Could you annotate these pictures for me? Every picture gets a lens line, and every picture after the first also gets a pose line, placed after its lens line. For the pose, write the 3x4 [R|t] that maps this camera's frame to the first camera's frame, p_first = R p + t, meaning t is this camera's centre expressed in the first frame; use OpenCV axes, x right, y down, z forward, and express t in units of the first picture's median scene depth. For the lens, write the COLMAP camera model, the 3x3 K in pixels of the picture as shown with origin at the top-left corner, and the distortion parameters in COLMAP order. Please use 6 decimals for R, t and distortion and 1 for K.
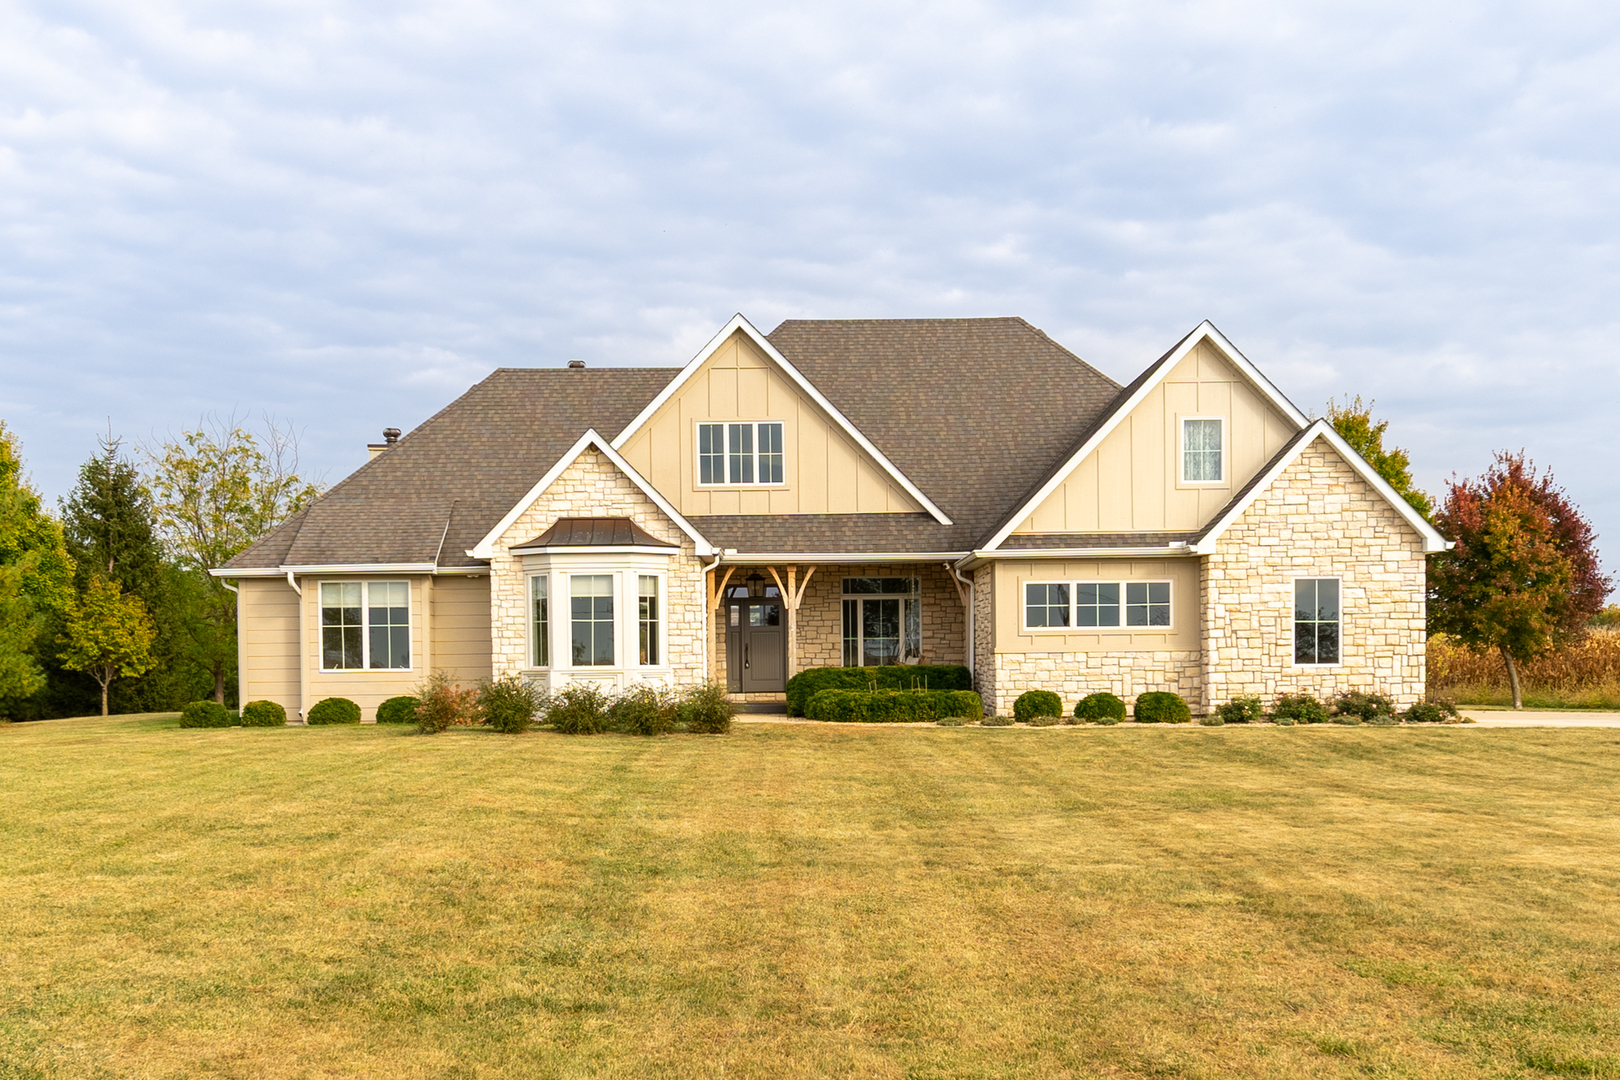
lens RADIAL K [[1684.2, 0, 795.7], [0, 1684.2, 670.1], [0, 0, 1]] dist [-0.023834, 0.000000]
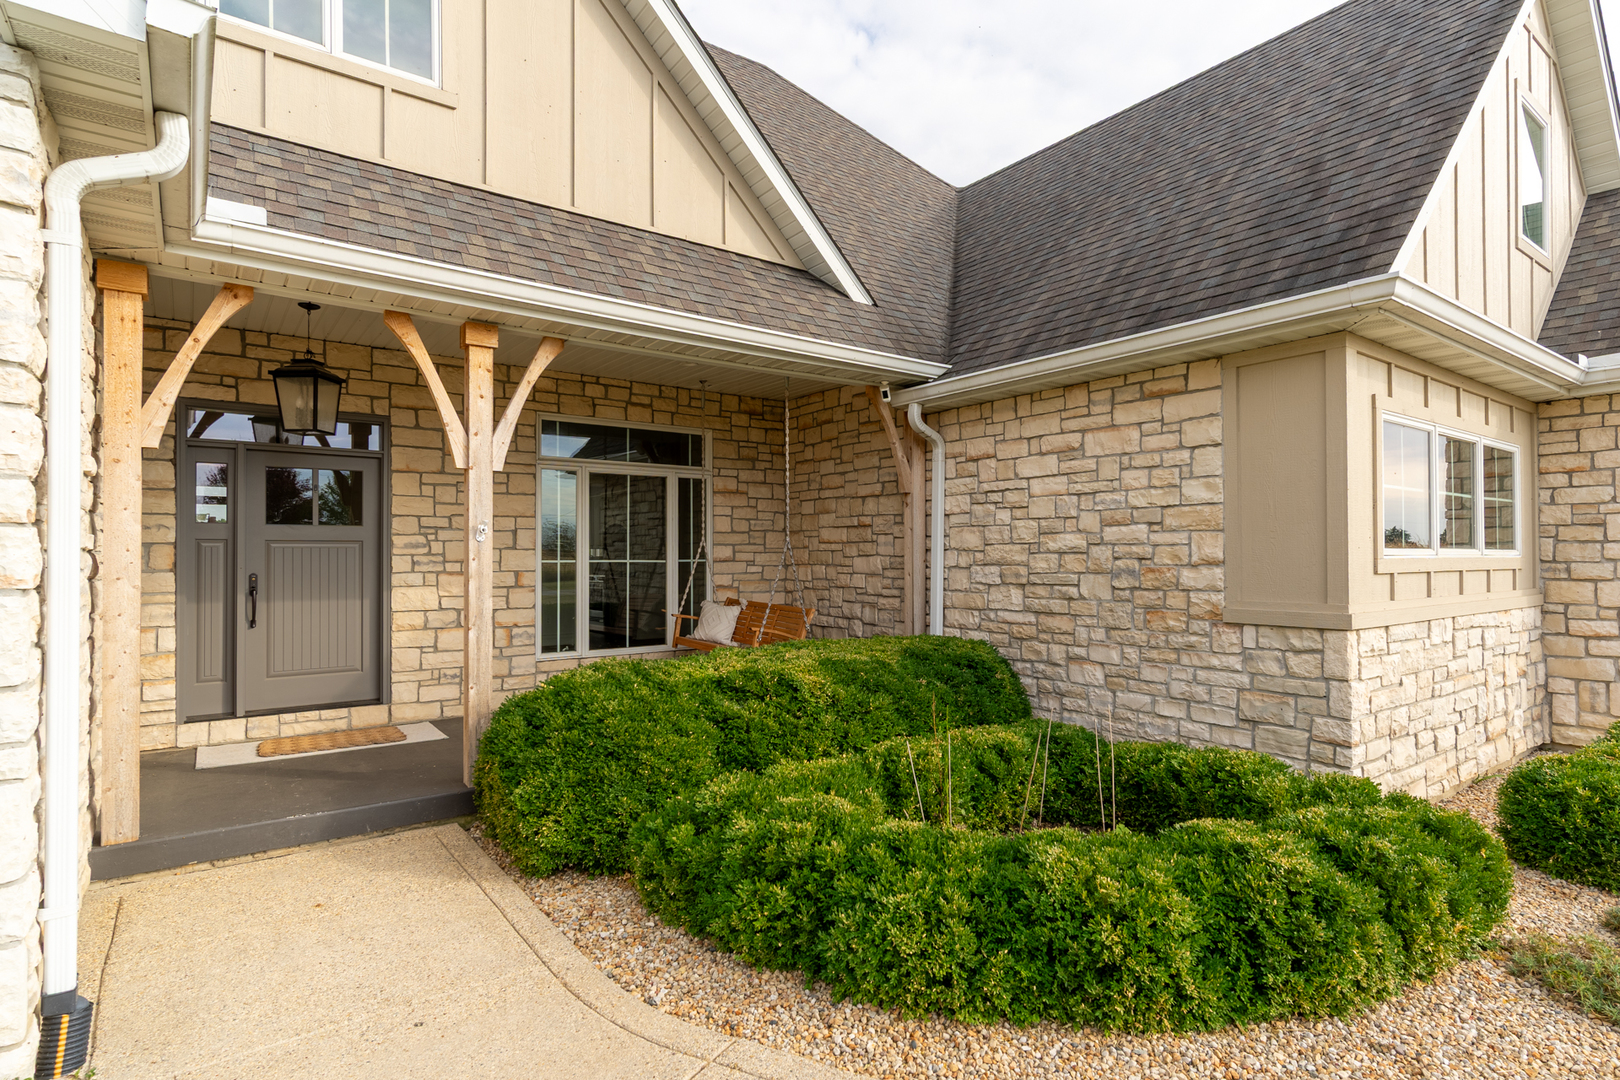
lens RADIAL K [[755.4, 0, 801.1], [0, 755.4, 540.8], [0, 0, 1]] dist [0.004581, 0.000397]
pose [[0.772548, 0.022434, 0.634560, -0.047333], [-0.005307, 0.999569, -0.028877, -0.021237], [-0.634934, 0.018942, 0.772334, 0.929428]]
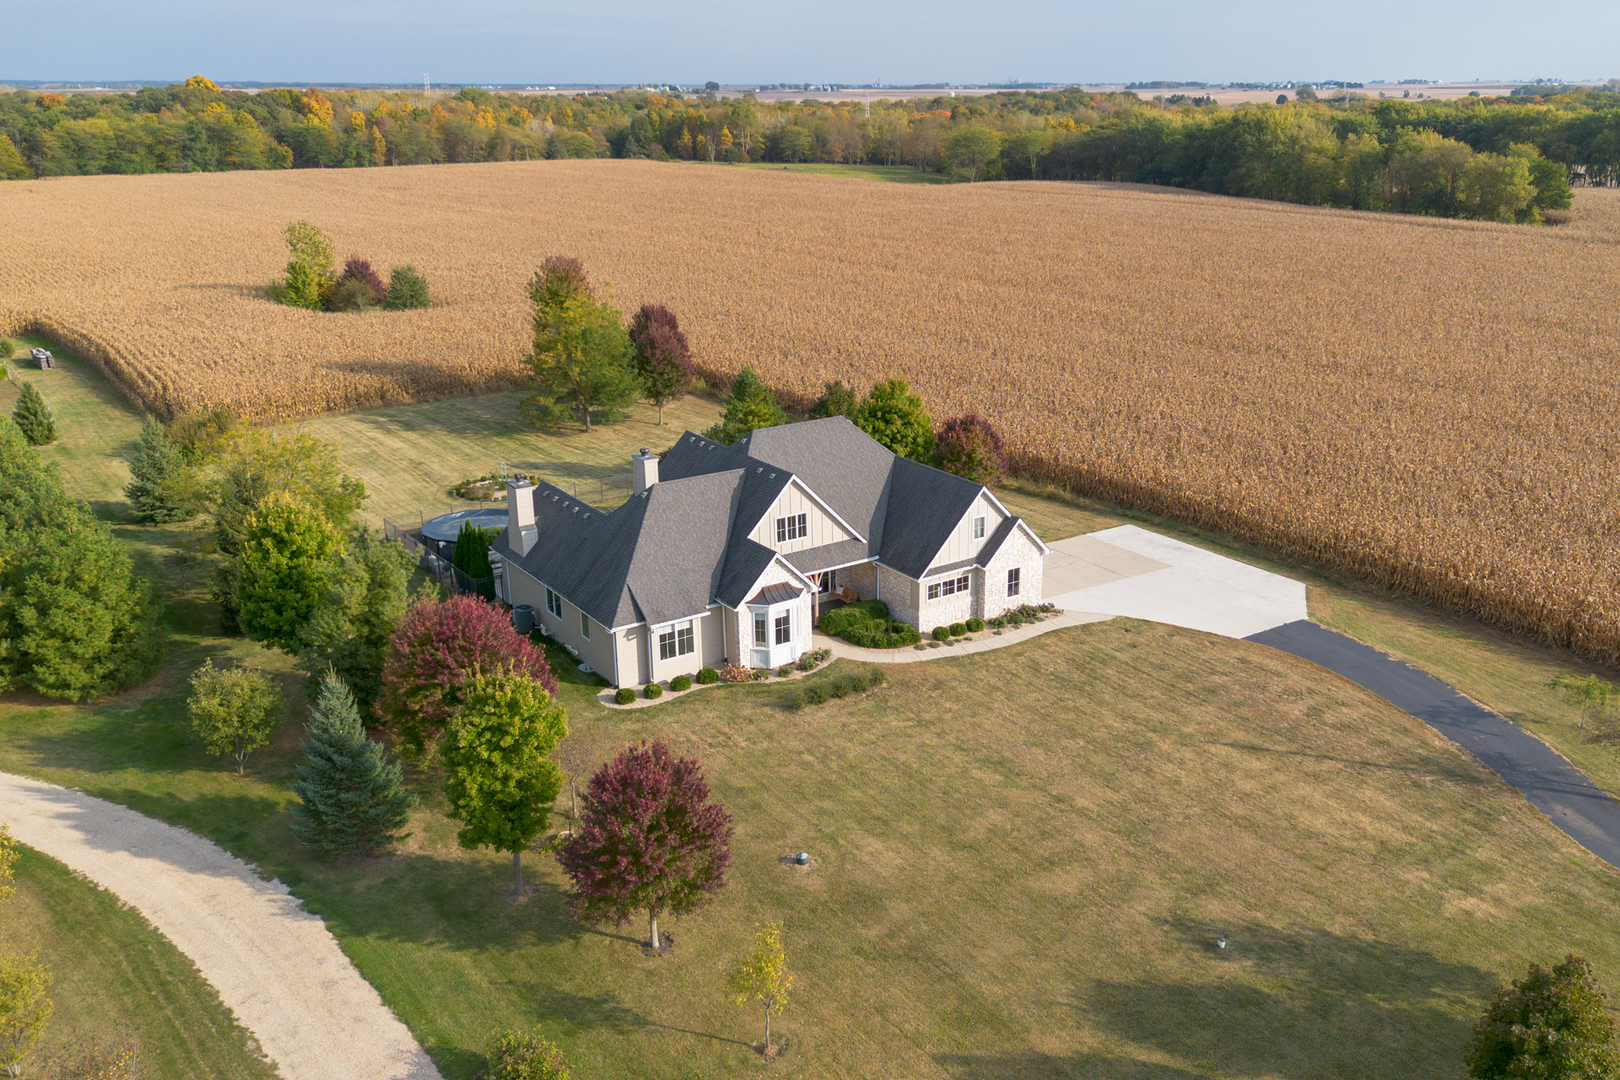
lens RADIAL K [[1343.7, 0, 885.6], [0, 1343.7, 545.2], [0, 0, 1]] dist [0.066214, -0.056442]
pose [[0.807429, -0.177818, 0.562529, -1.090199], [-0.007493, 0.950328, 0.311159, -0.761524], [-0.589917, -0.255454, 0.765990, -0.588198]]
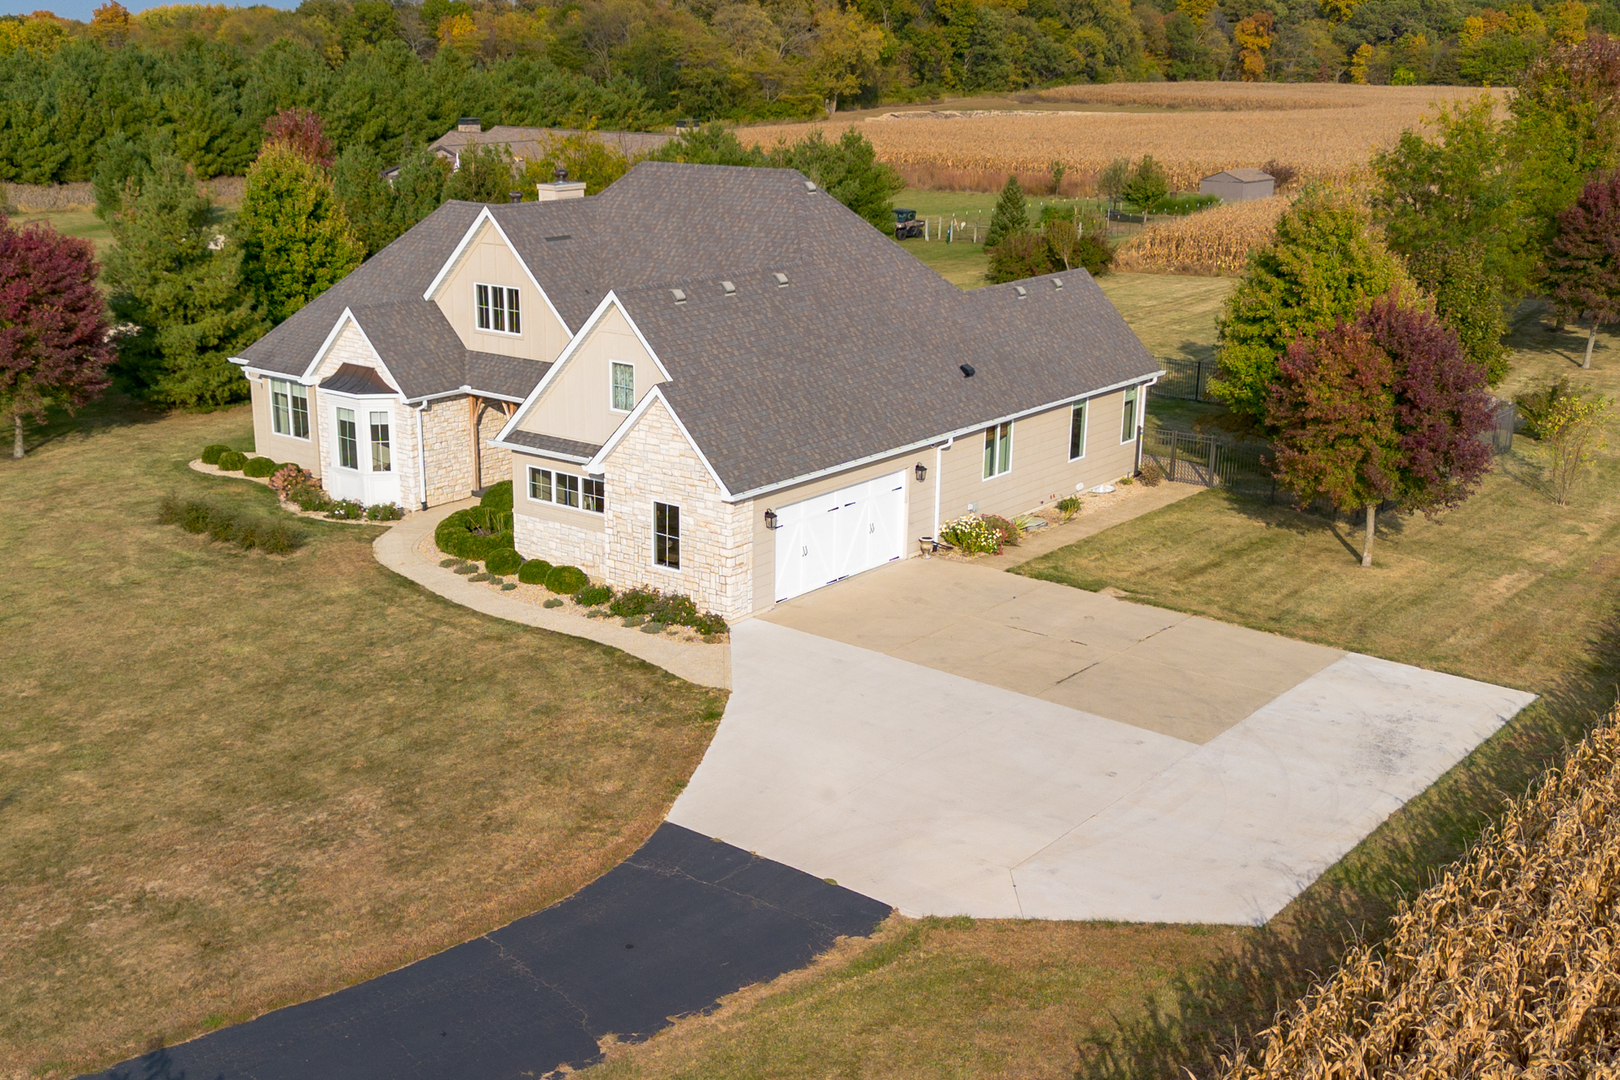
lens RADIAL K [[1834.4, 0, 741.7], [0, 1834.4, 580.5], [0, 0, 1]] dist [0.049221, 0.000000]
pose [[0.776228, 0.196308, -0.599110, 1.138727], [-0.016769, 0.956379, 0.291647, -0.385322], [0.630229, -0.216338, 0.745661, -0.022065]]
